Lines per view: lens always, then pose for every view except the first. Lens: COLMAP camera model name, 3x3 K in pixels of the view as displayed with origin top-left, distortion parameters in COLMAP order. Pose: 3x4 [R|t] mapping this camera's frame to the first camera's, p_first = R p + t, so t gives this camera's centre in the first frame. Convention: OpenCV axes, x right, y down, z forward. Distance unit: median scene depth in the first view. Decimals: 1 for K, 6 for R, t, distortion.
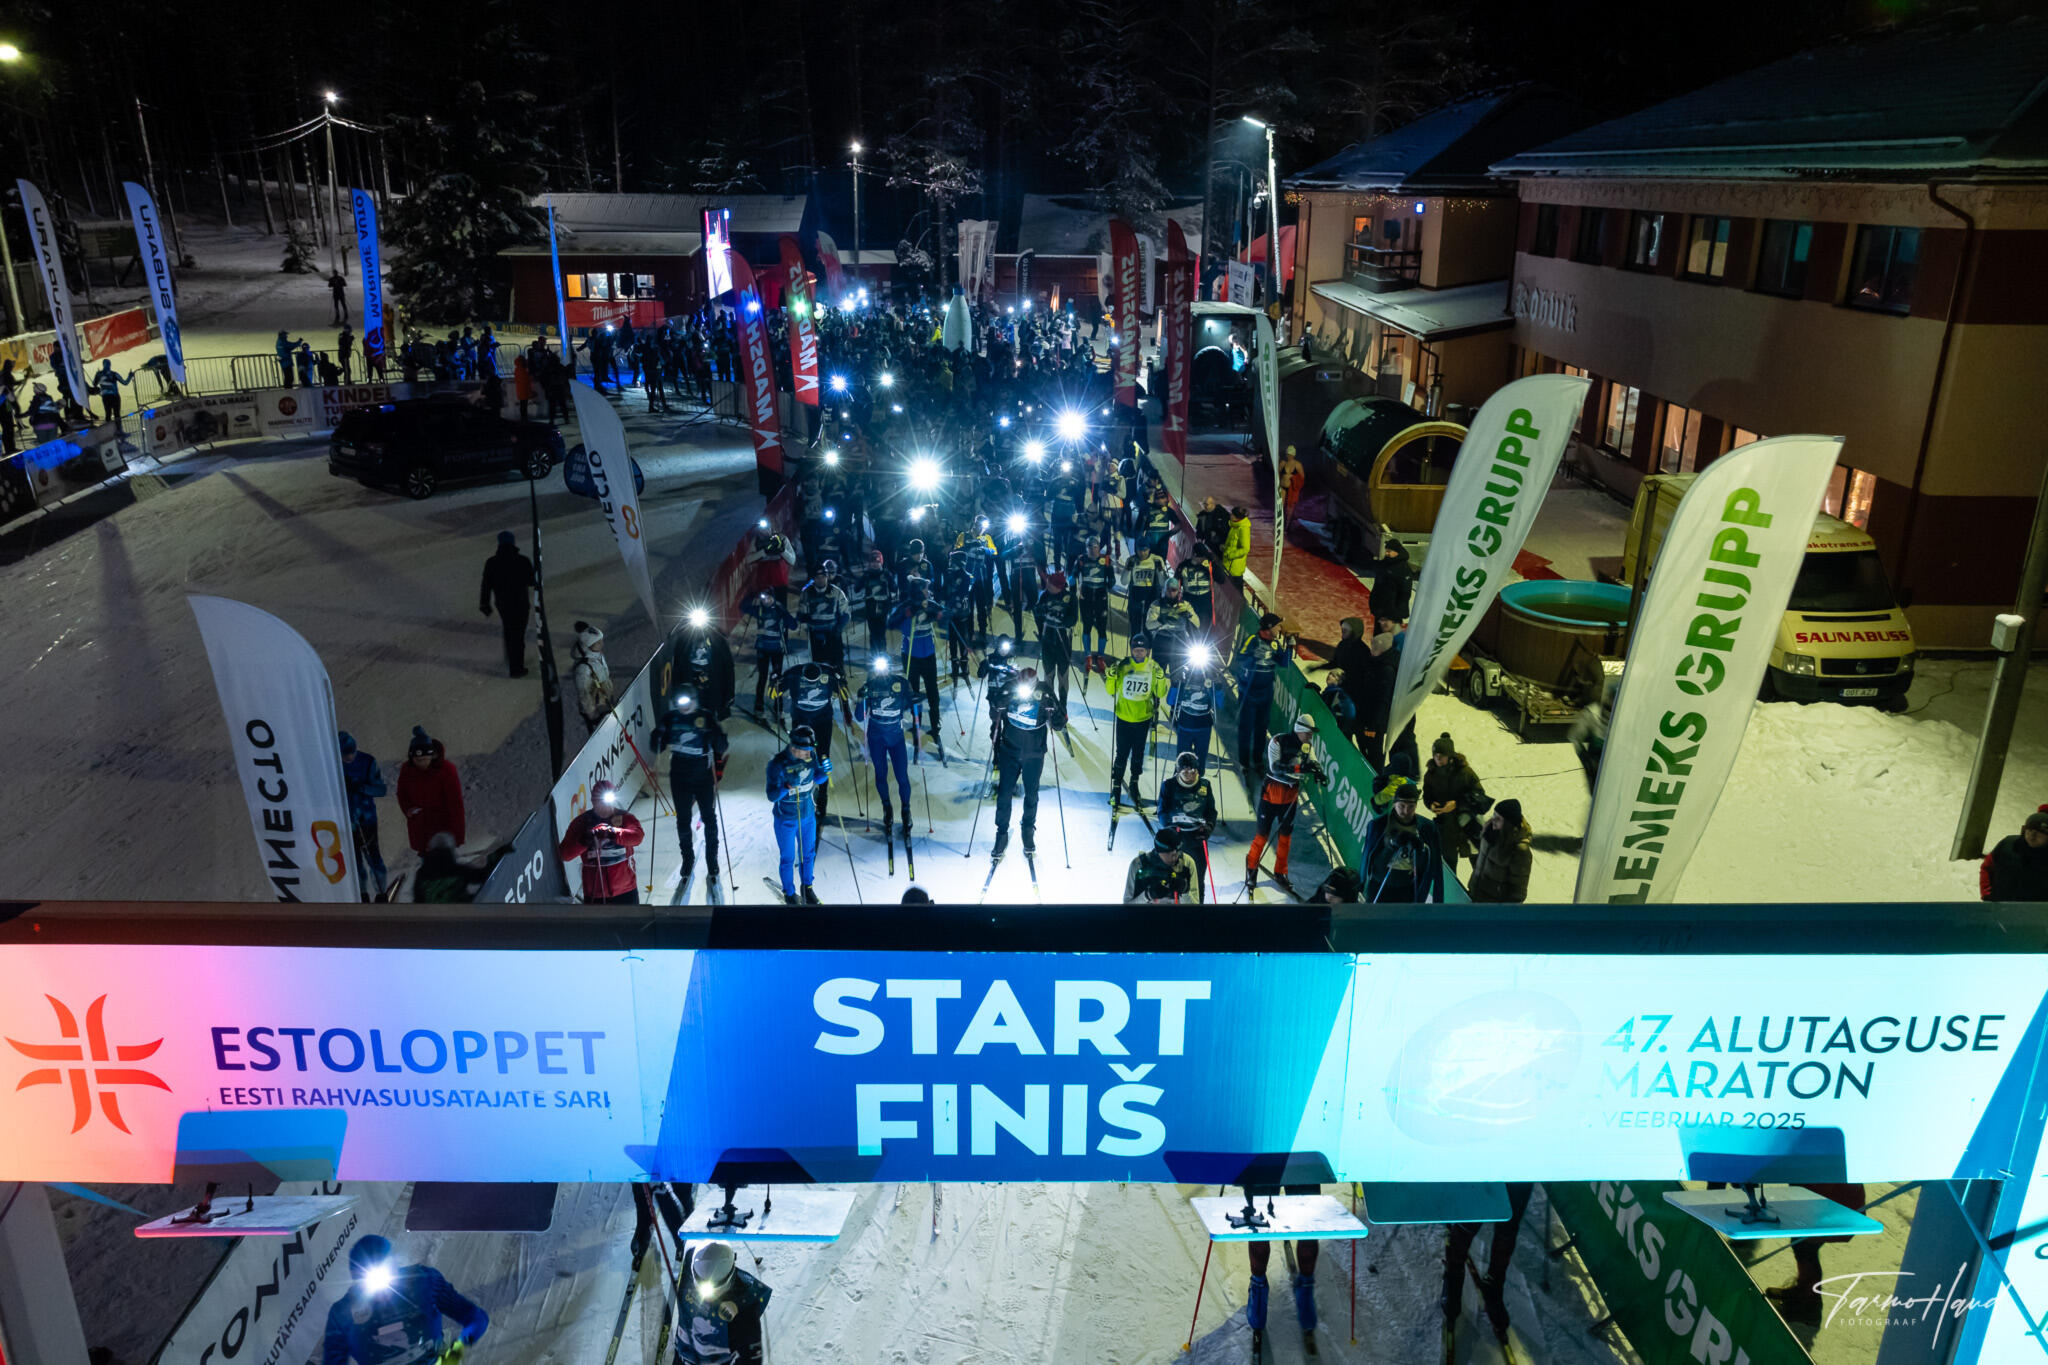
lens RADIAL K [[1461.4, 0, 1029.5], [0, 1461.4, 675.9], [0, 0, 1]] dist [-0.019645, 0.002003]
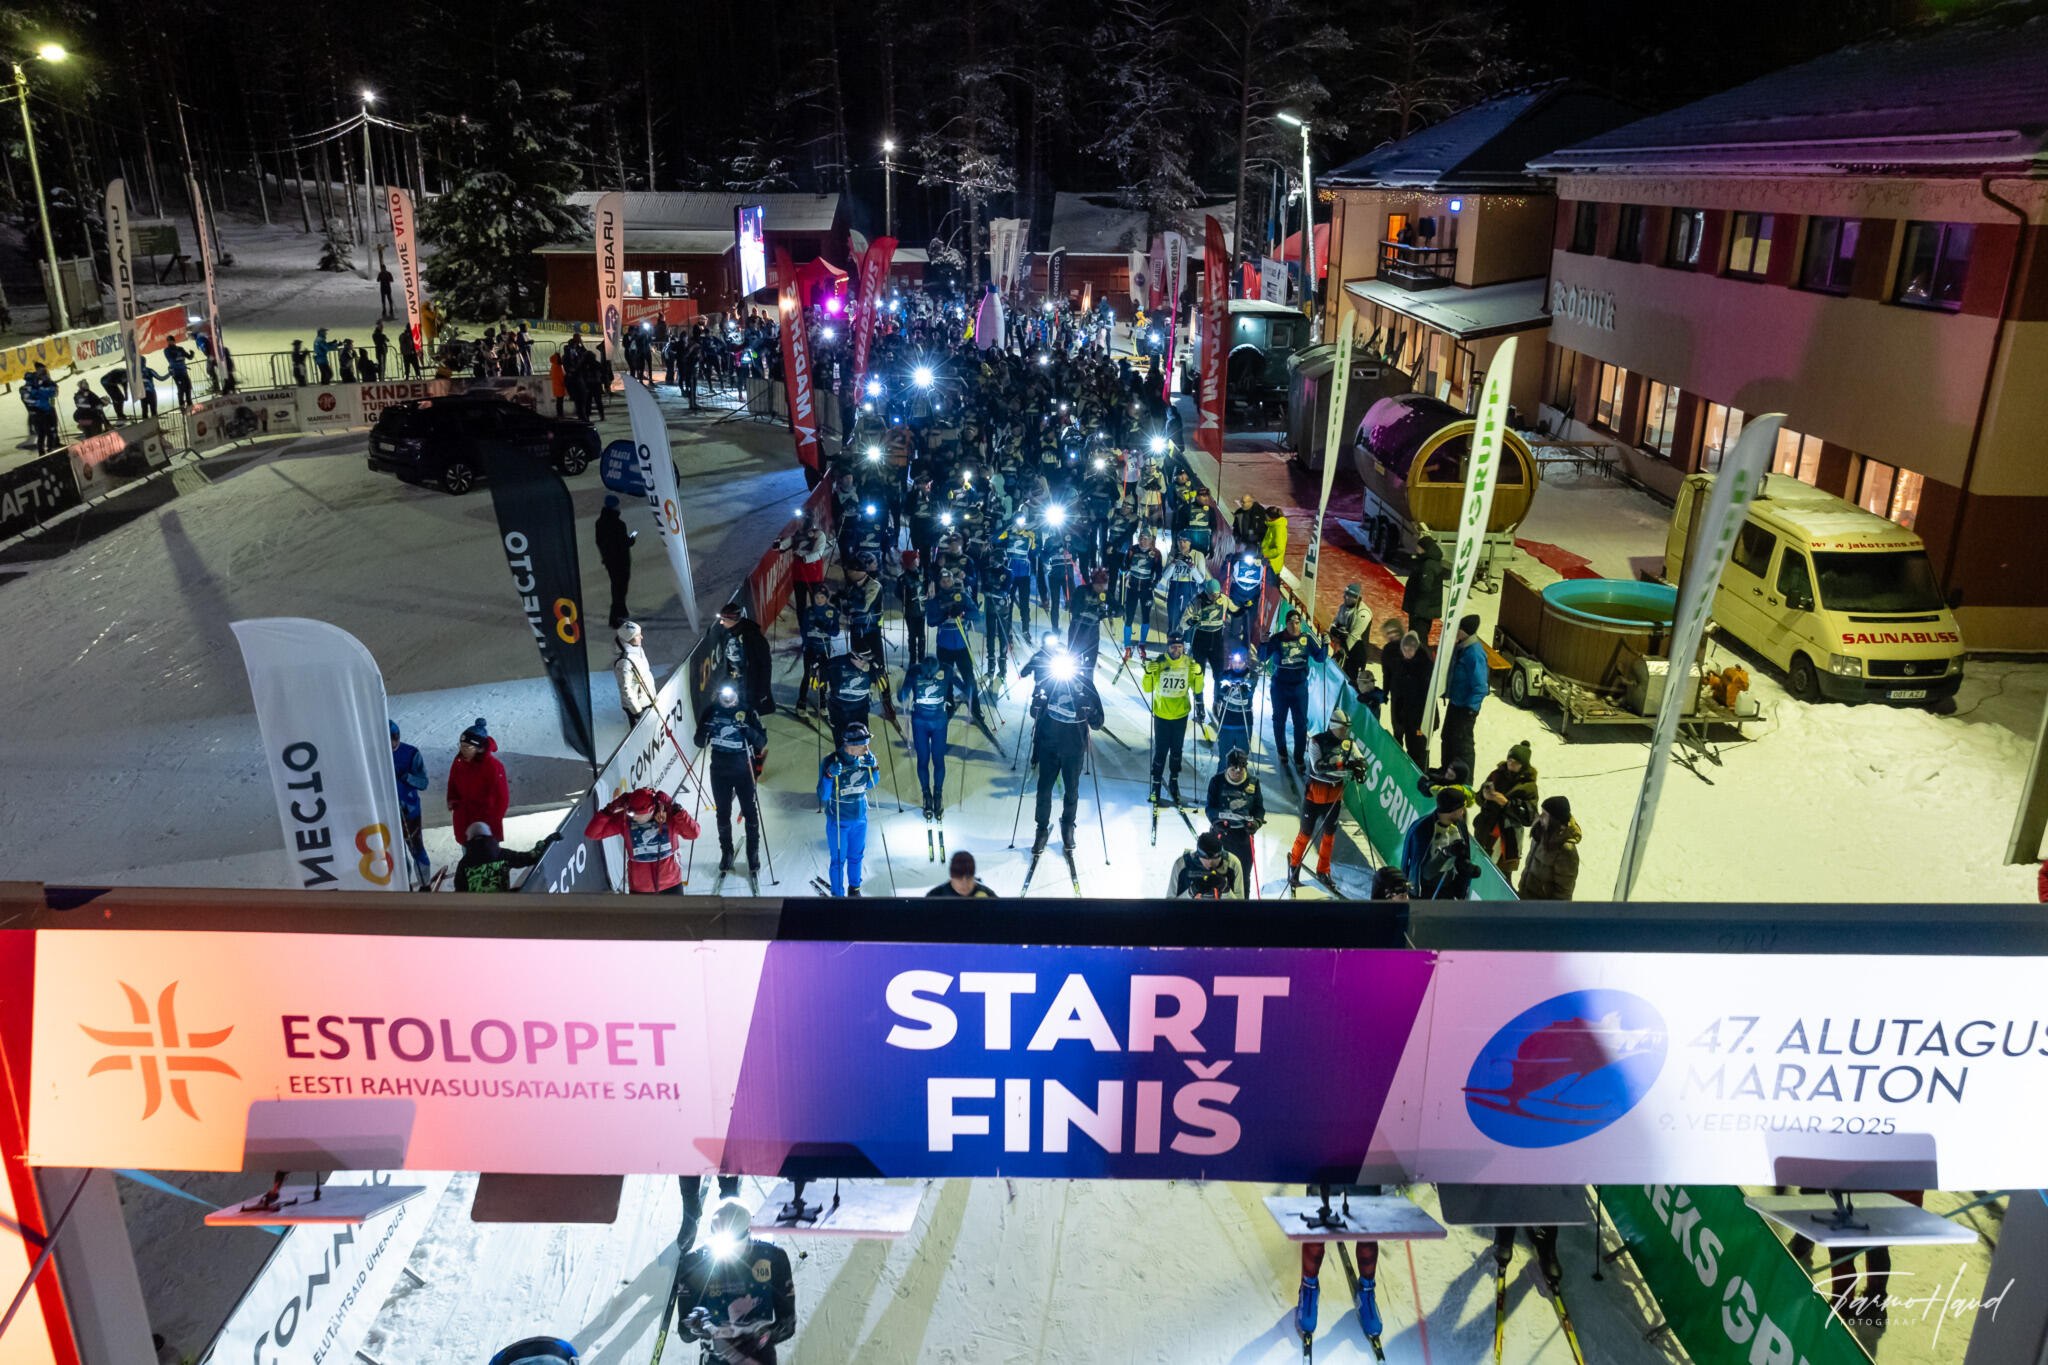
lens RADIAL K [[1461.4, 0, 1029.1], [0, 1461.4, 675.7], [0, 0, 1]] dist [-0.019645, 0.002003]
pose [[0.999815, 0.005275, -0.018482, -0.007430], [-0.005266, 0.999986, 0.000545, 0.001307], [0.018485, -0.000448, 0.999829, 0.002816]]
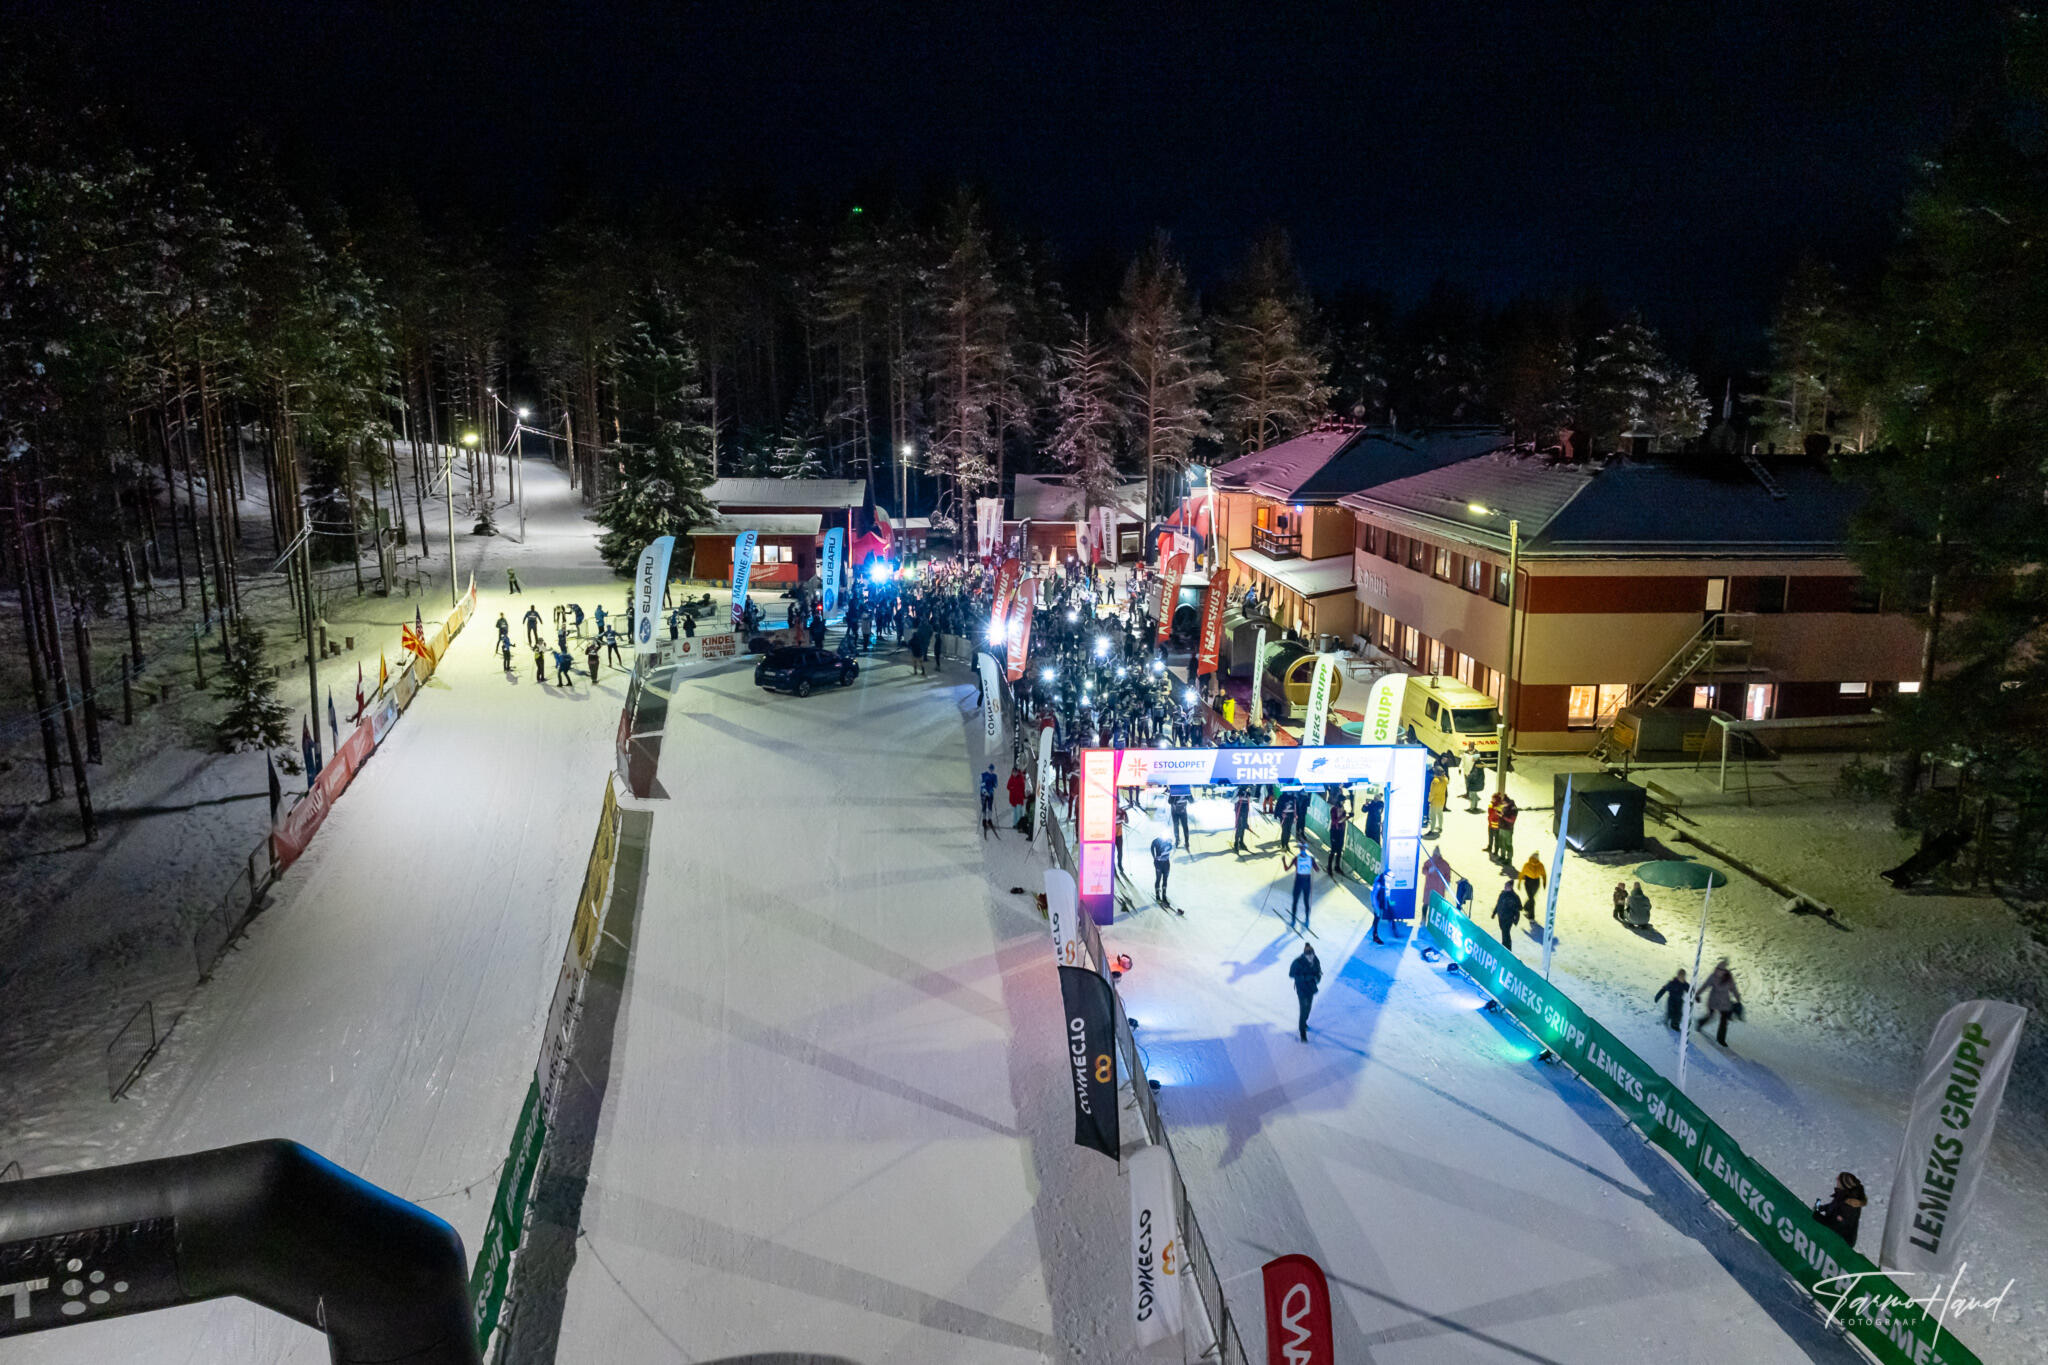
lens RADIAL K [[1461.4, 0, 1029.6], [0, 1461.4, 677.1], [0, 0, 1]] dist [-0.019645, 0.002003]
pose [[0.997368, -0.013690, 0.071206, -0.385001], [0.022944, 0.991142, -0.130813, 0.173260], [-0.068784, 0.132103, 0.988847, -1.443799]]
